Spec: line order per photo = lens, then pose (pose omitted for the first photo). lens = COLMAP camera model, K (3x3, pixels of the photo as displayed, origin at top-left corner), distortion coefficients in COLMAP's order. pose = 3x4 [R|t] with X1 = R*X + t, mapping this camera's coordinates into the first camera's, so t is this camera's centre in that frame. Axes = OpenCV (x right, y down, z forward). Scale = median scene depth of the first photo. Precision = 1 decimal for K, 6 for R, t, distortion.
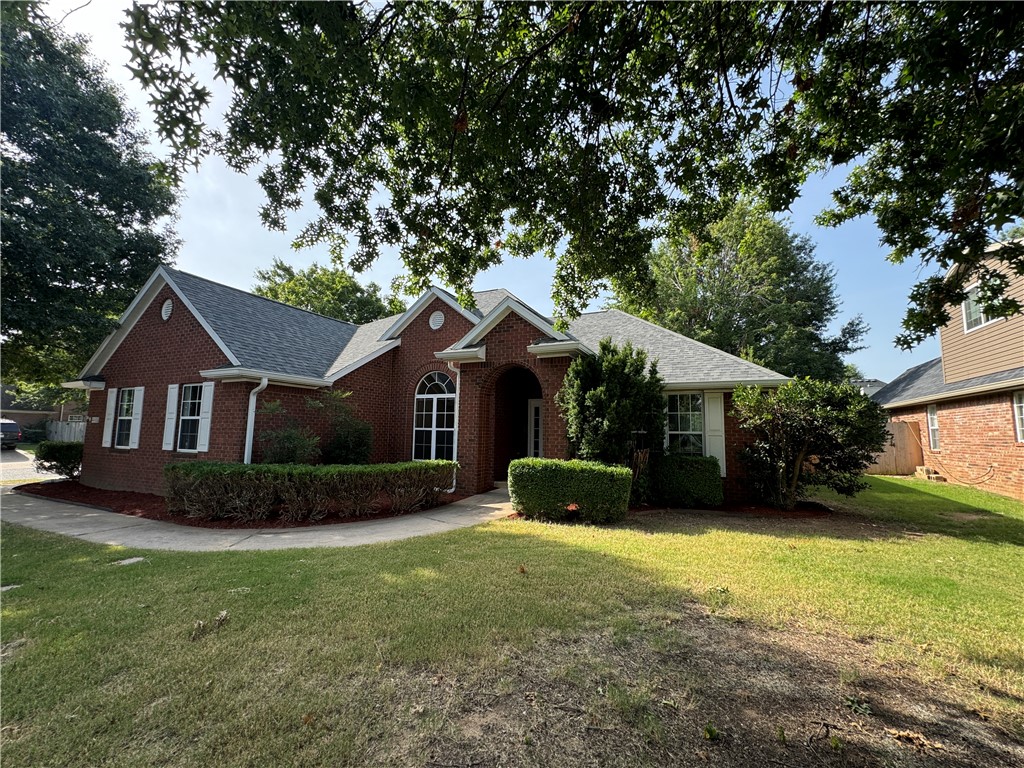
lens RADIAL K [[423.2, 0, 512.0], [0, 423.2, 384.0], [0, 0, 1]] dist [0.001084, 0.000011]
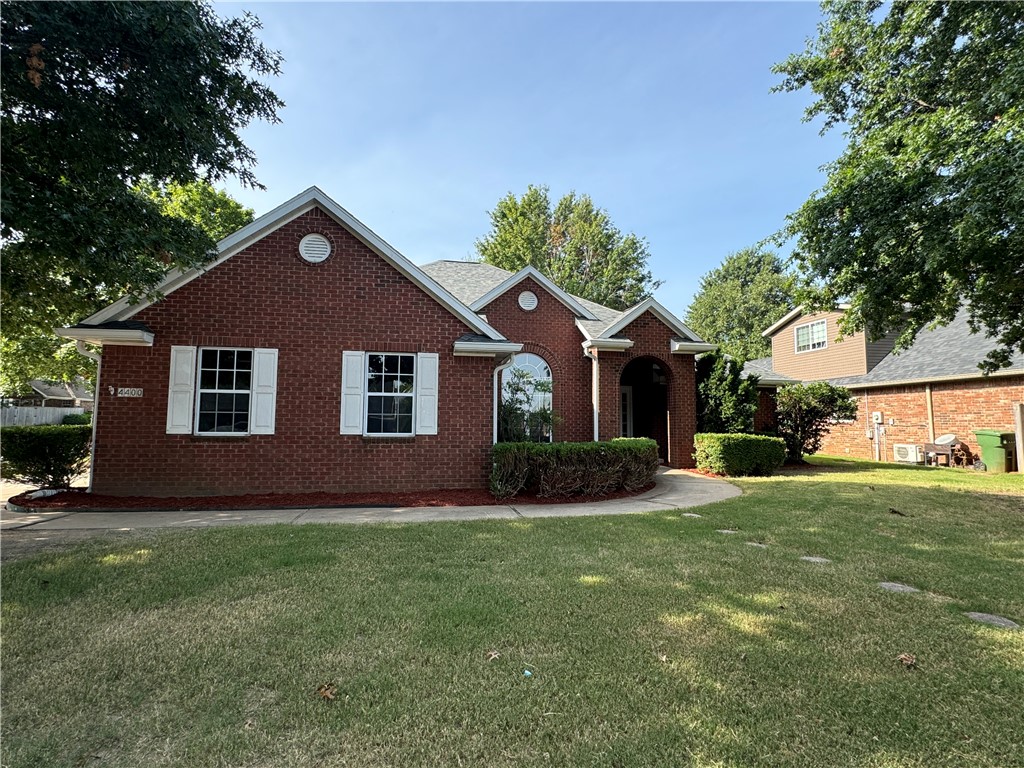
lens RADIAL K [[504.6, 0, 512.0], [0, 504.6, 384.0], [0, 0, 1]] dist [-0.002582, 0.000125]
pose [[0.819916, 0.039238, 0.571138, -1.206039], [-0.063718, 0.997705, 0.022928, 0.023955], [-0.568927, -0.055191, 0.820534, 0.073422]]
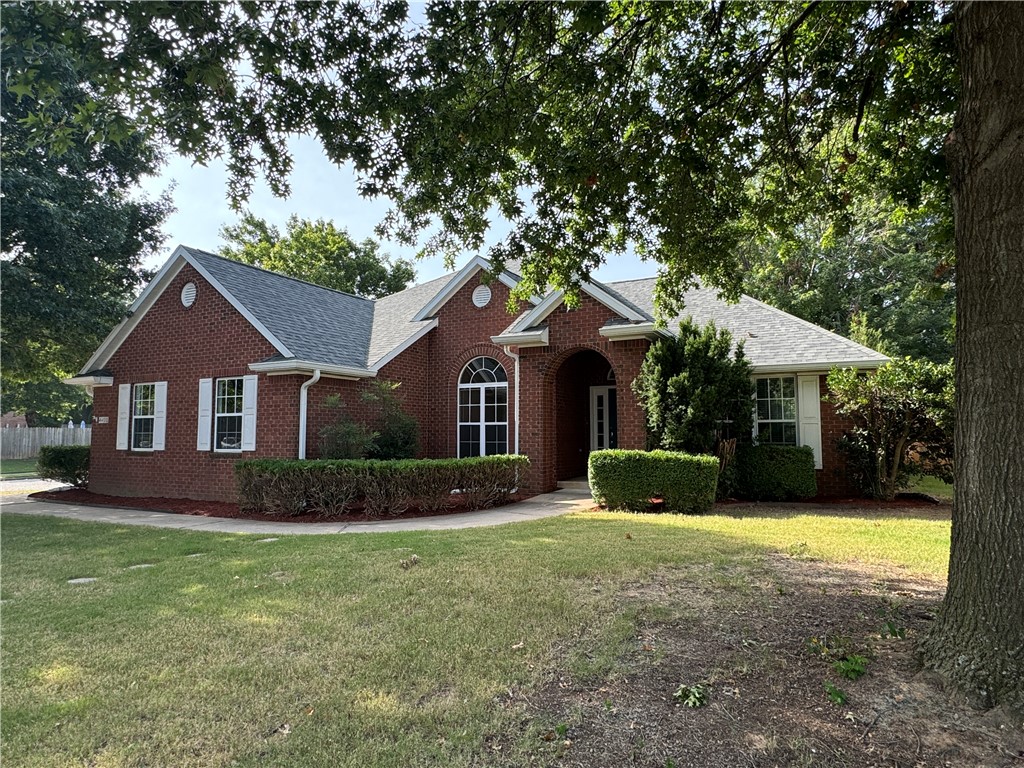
lens RADIAL K [[619.6, 0, 512.0], [0, 619.6, 384.0], [0, 0, 1]] dist [0.001962, -0.000172]
pose [[0.999433, -0.020328, -0.026833, -0.120277], [0.021212, 0.999227, 0.033102, -0.019333], [0.026139, -0.033652, 0.999092, -0.343363]]
